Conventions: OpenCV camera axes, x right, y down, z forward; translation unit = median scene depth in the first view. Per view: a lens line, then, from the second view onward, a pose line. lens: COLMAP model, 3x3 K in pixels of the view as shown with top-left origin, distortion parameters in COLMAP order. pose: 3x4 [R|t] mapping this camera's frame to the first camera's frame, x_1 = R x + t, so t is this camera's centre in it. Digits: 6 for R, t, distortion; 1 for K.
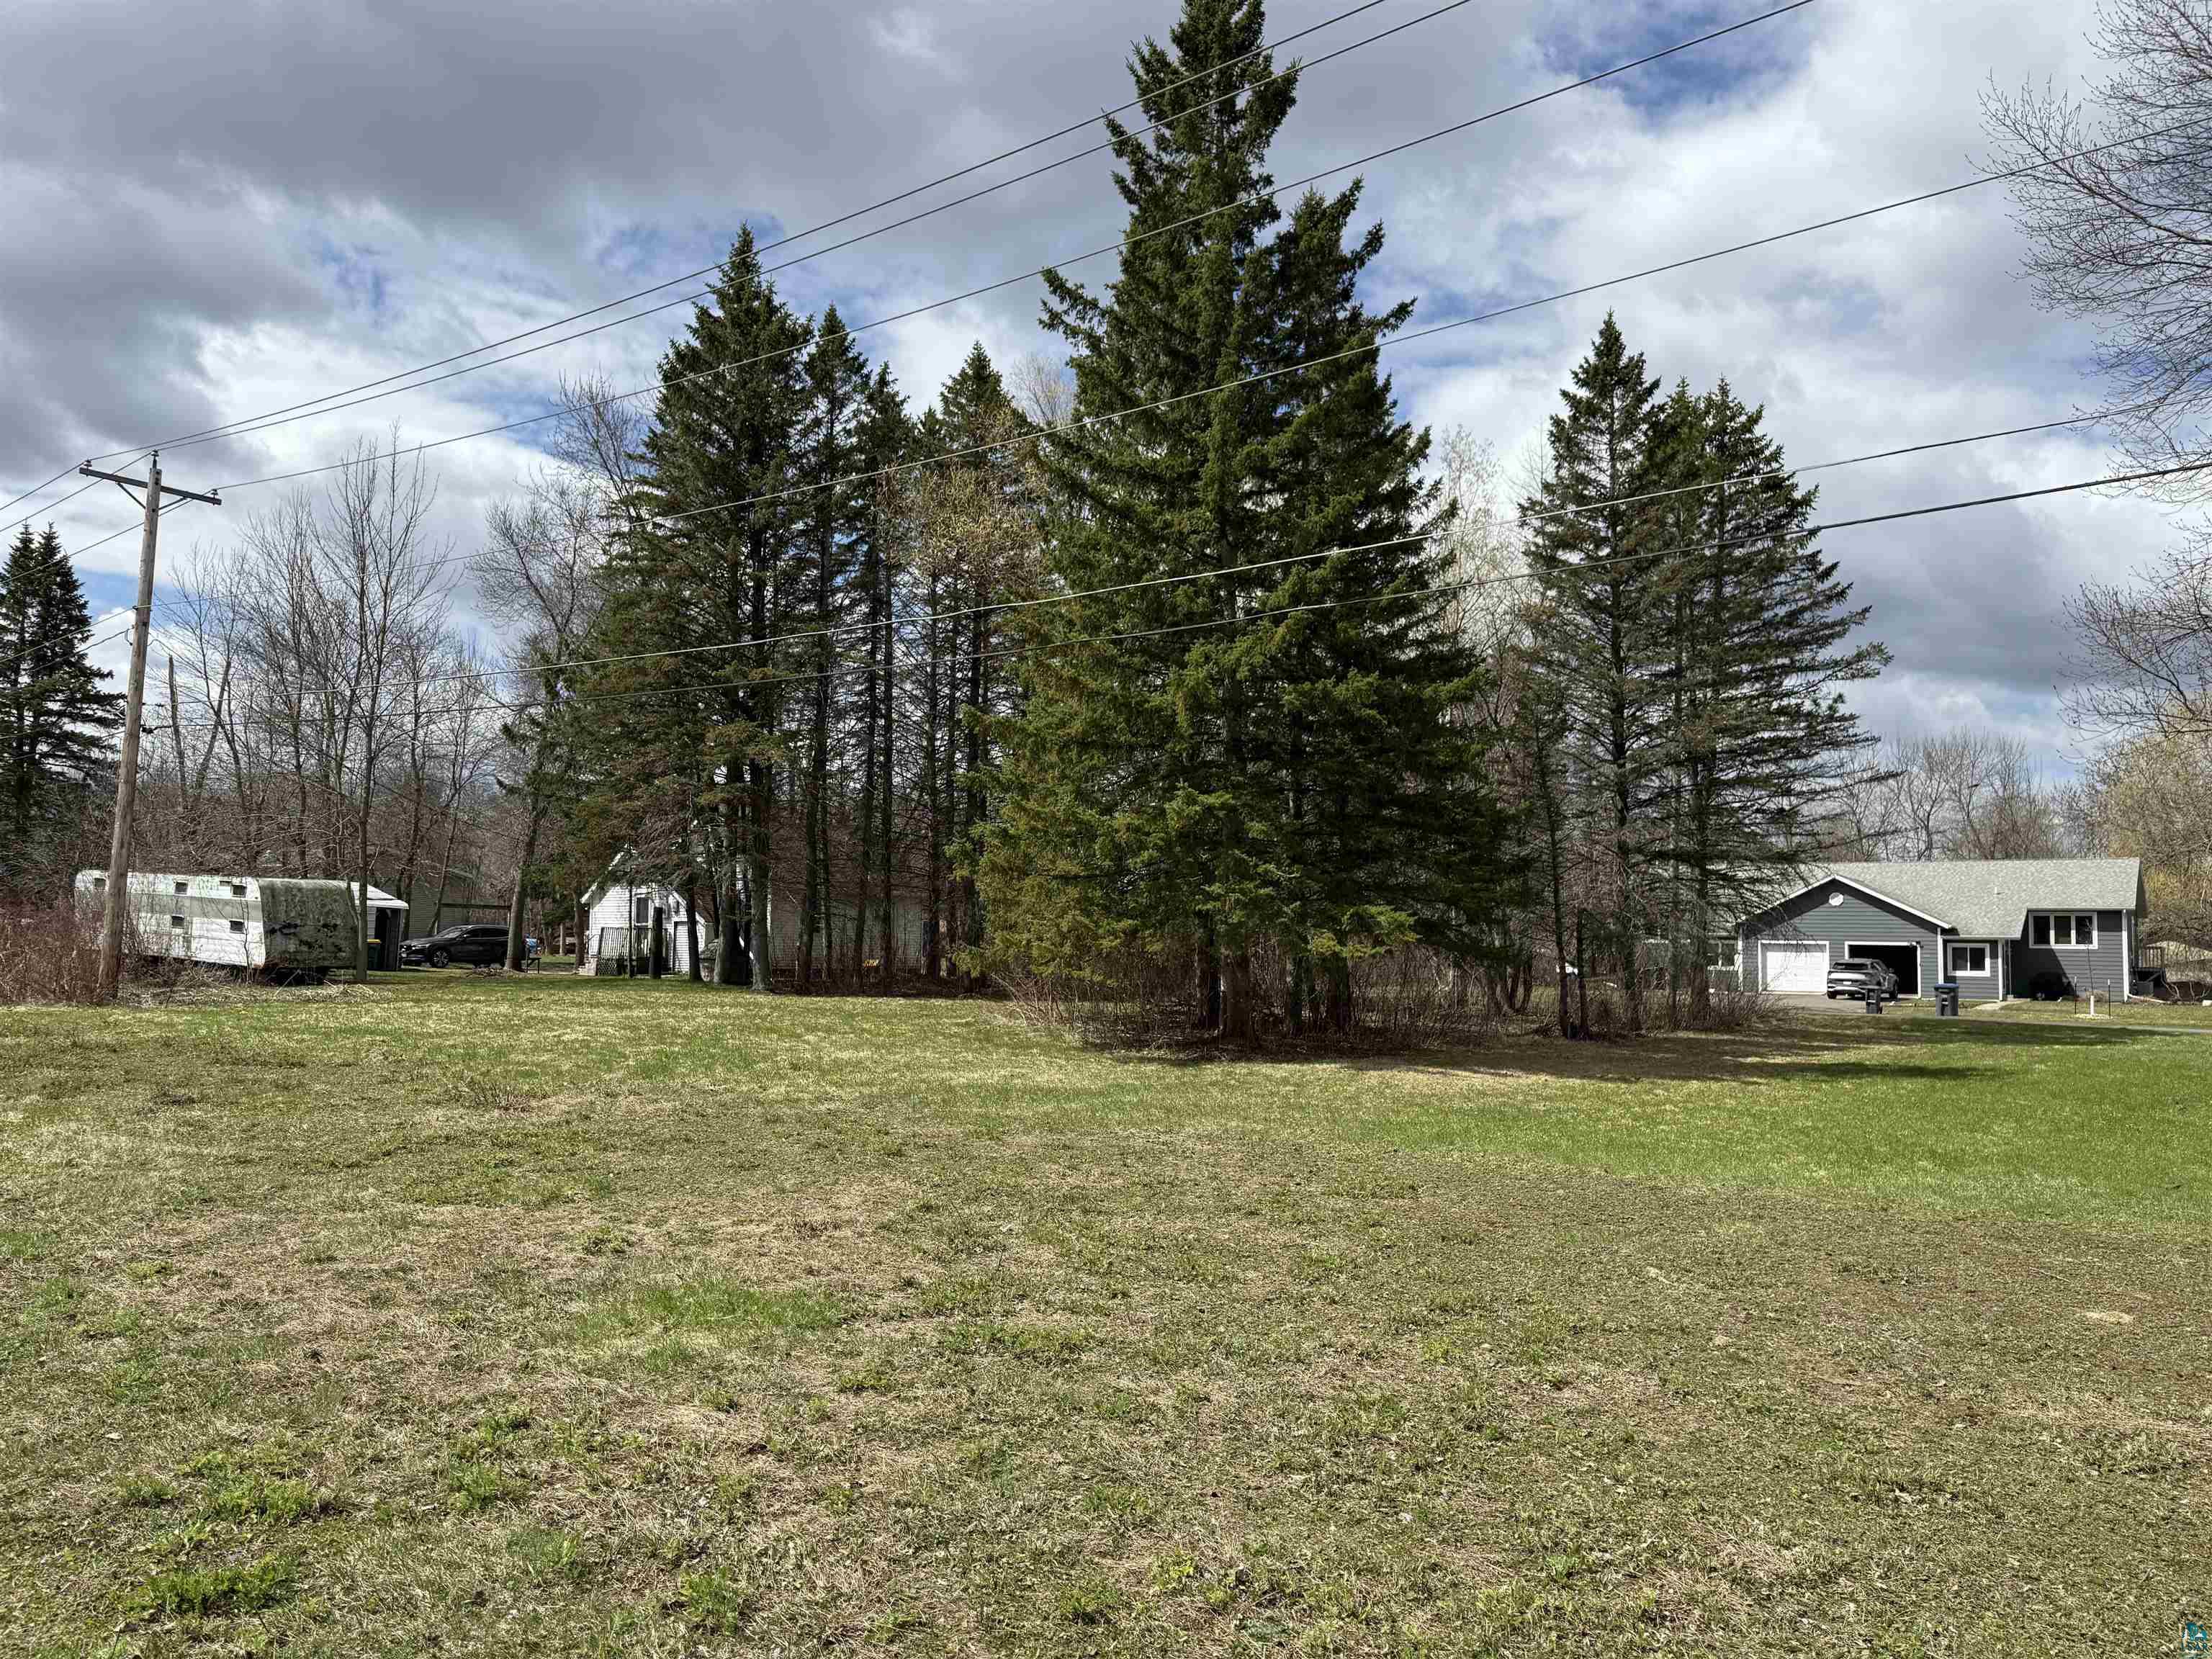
lens RADIAL K [[1599.1, 0, 1095.7], [0, 1599.1, 831.4], [0, 0, 1]] dist [0.056601, -0.039948]
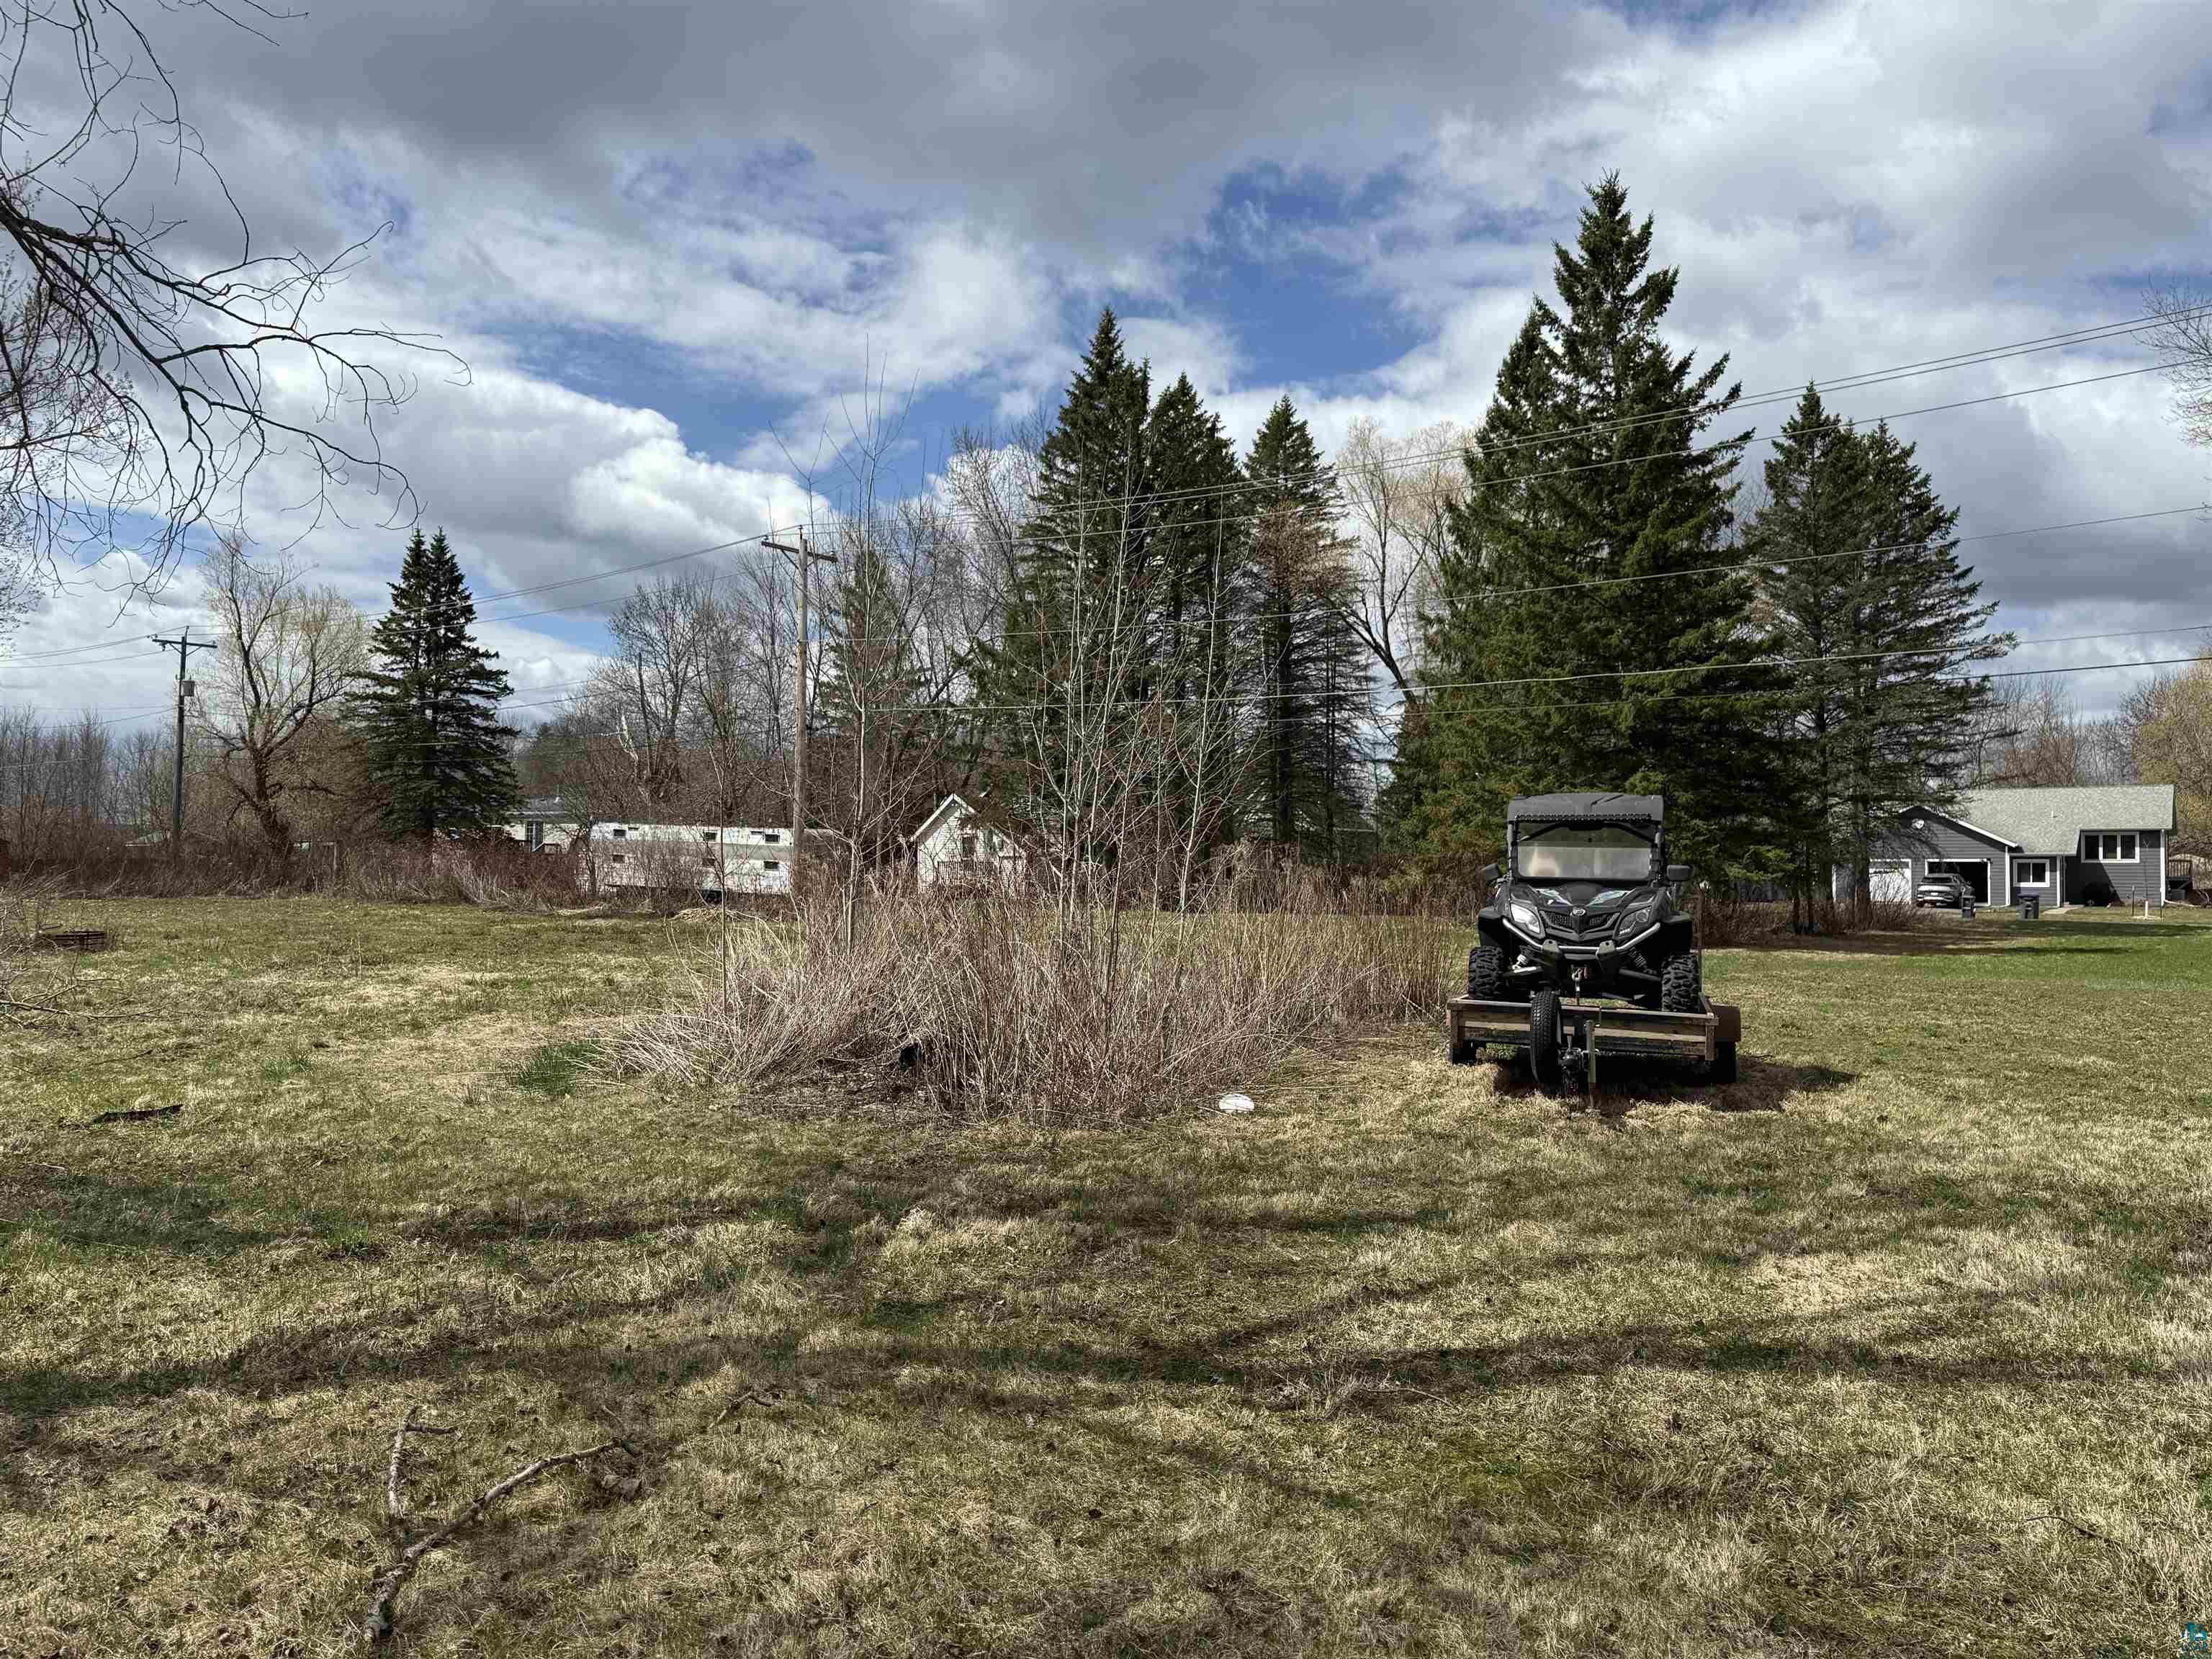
lens RADIAL K [[1614.2, 0, 1102.5], [0, 1614.2, 827.3], [0, 0, 1]] dist [0.097907, -0.092743]
pose [[0.999703, -0.012971, 0.020632, -0.287513], [0.012035, 0.998920, 0.044874, -0.029047], [-0.021192, -0.044612, 0.998780, -0.331246]]
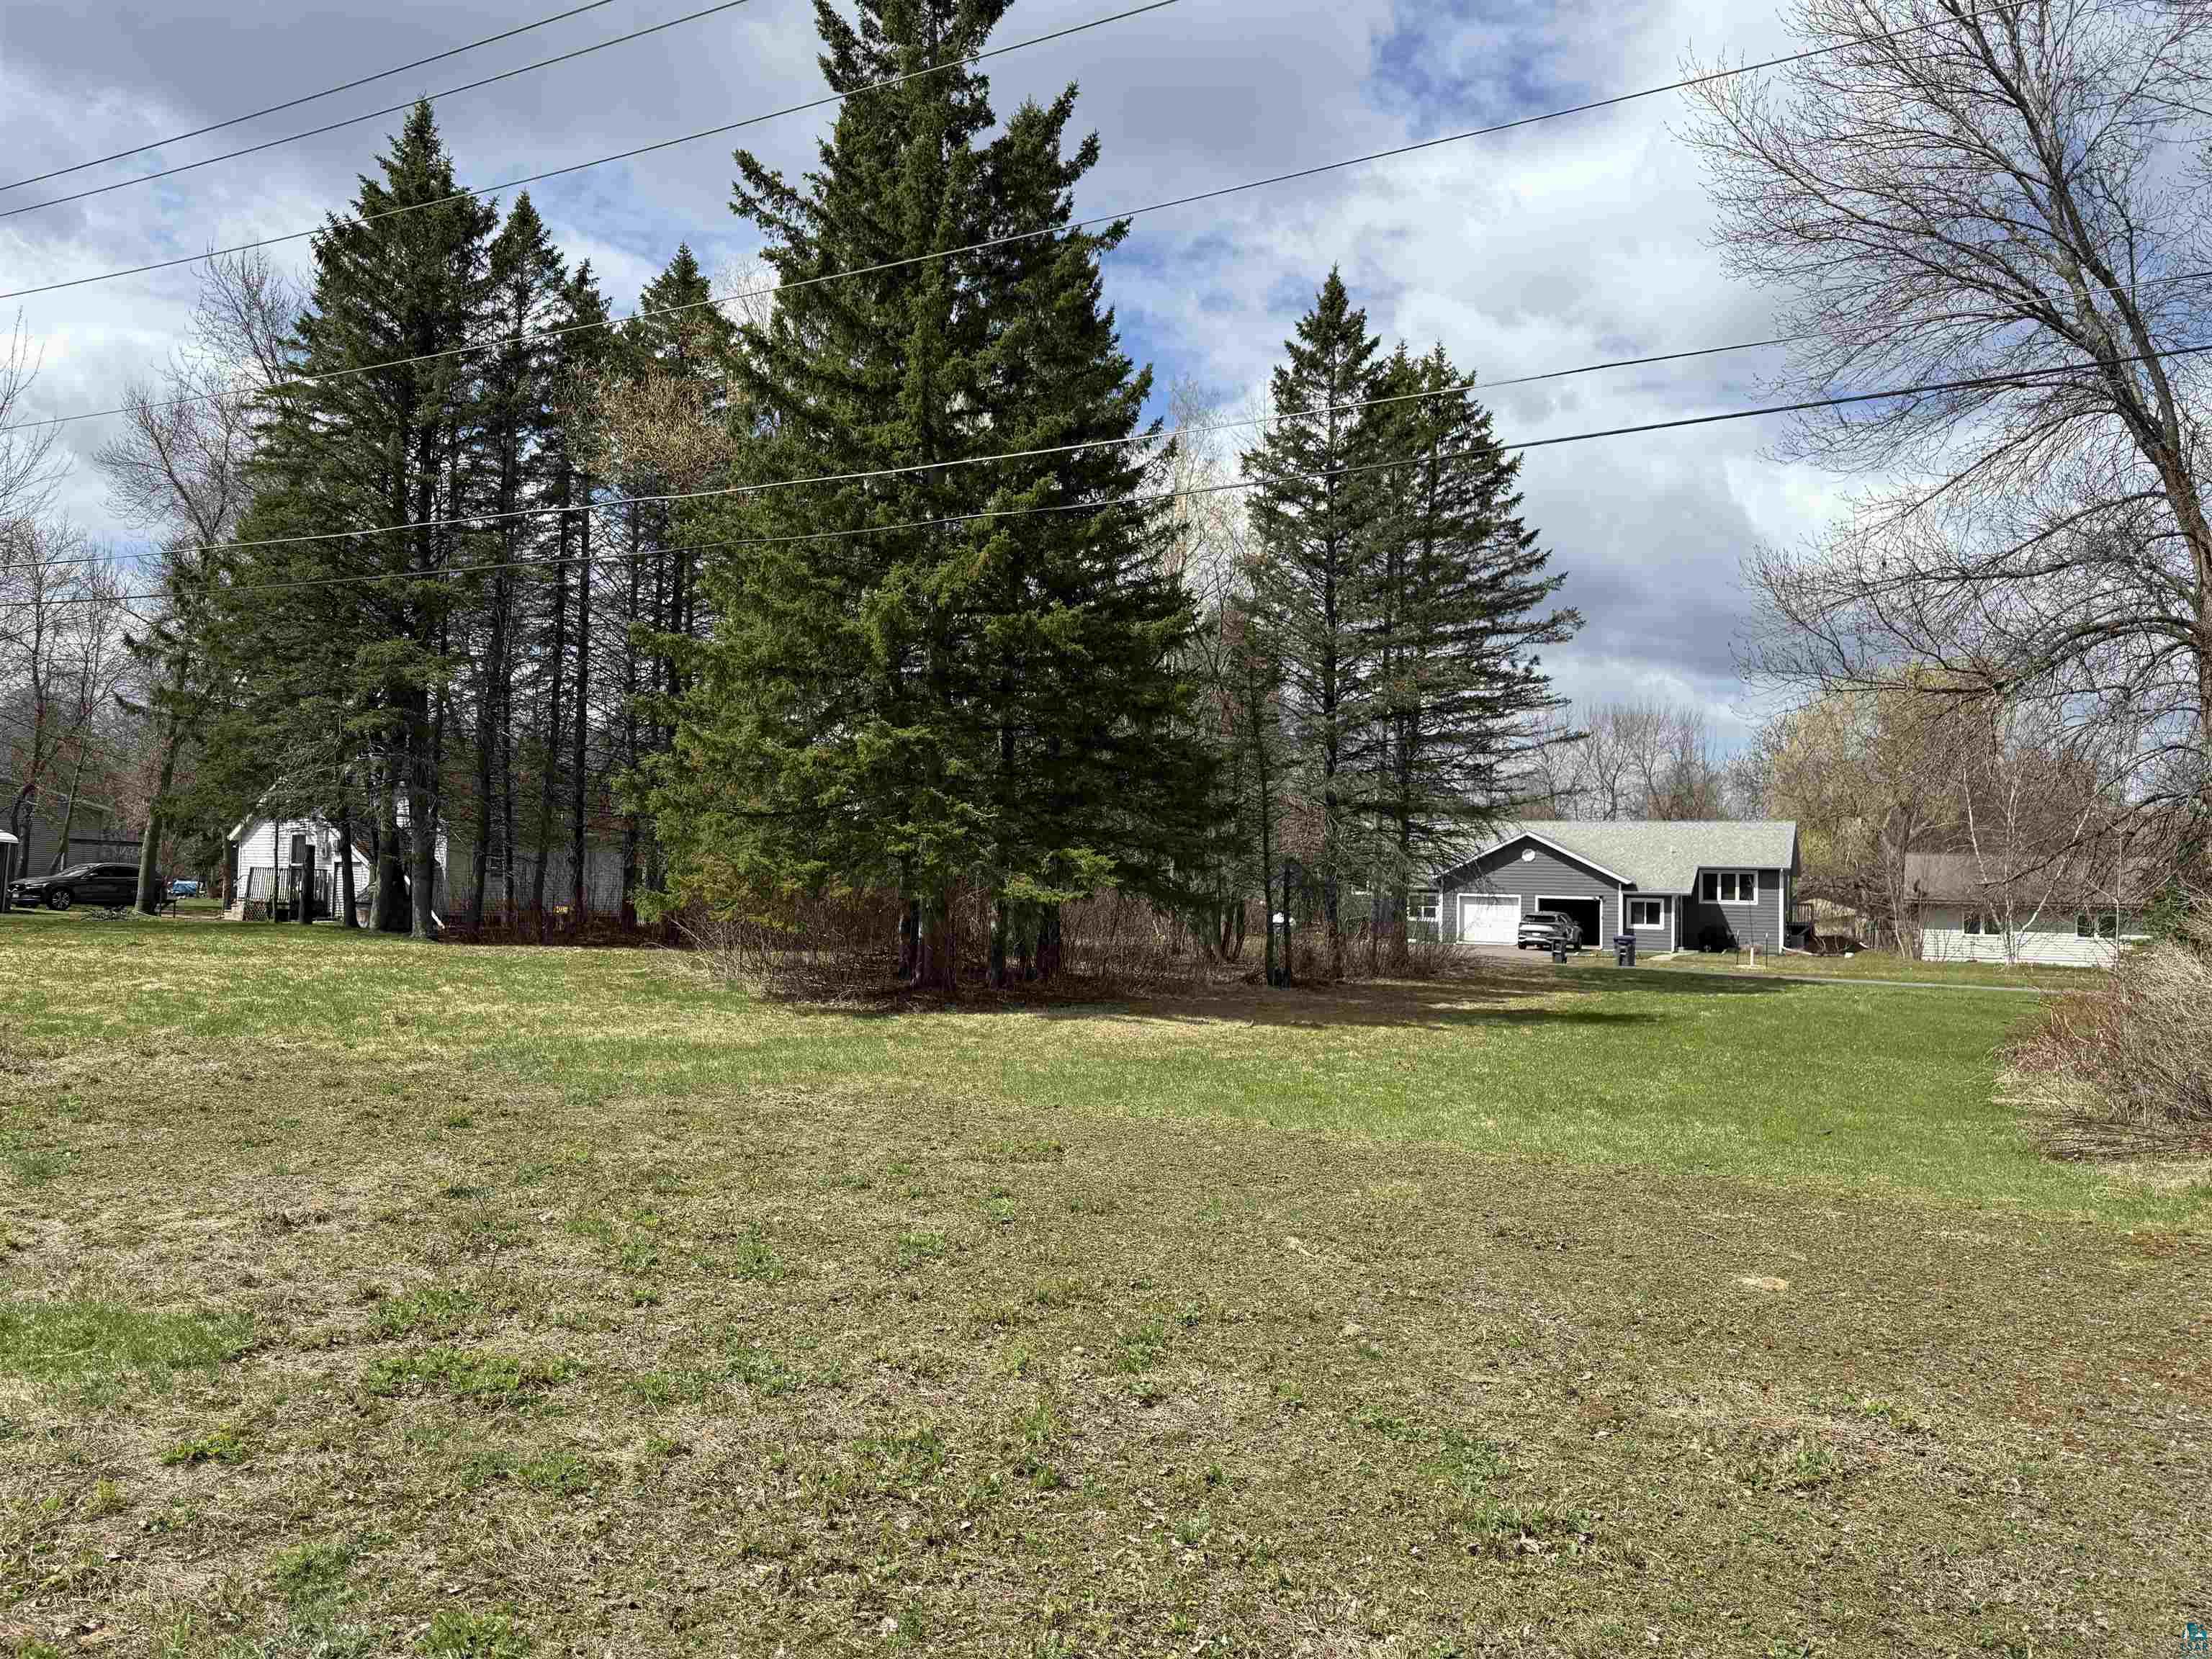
lens RADIAL K [[1584.5, 0, 1098.8], [0, 1584.5, 815.8], [0, 0, 1]] dist [0.145377, -0.202299]
pose [[0.986384, 0.018032, 0.163468, 0.017351], [-0.021394, 0.999594, 0.018831, 0.004526], [-0.163062, -0.022072, 0.986369, 0.029270]]
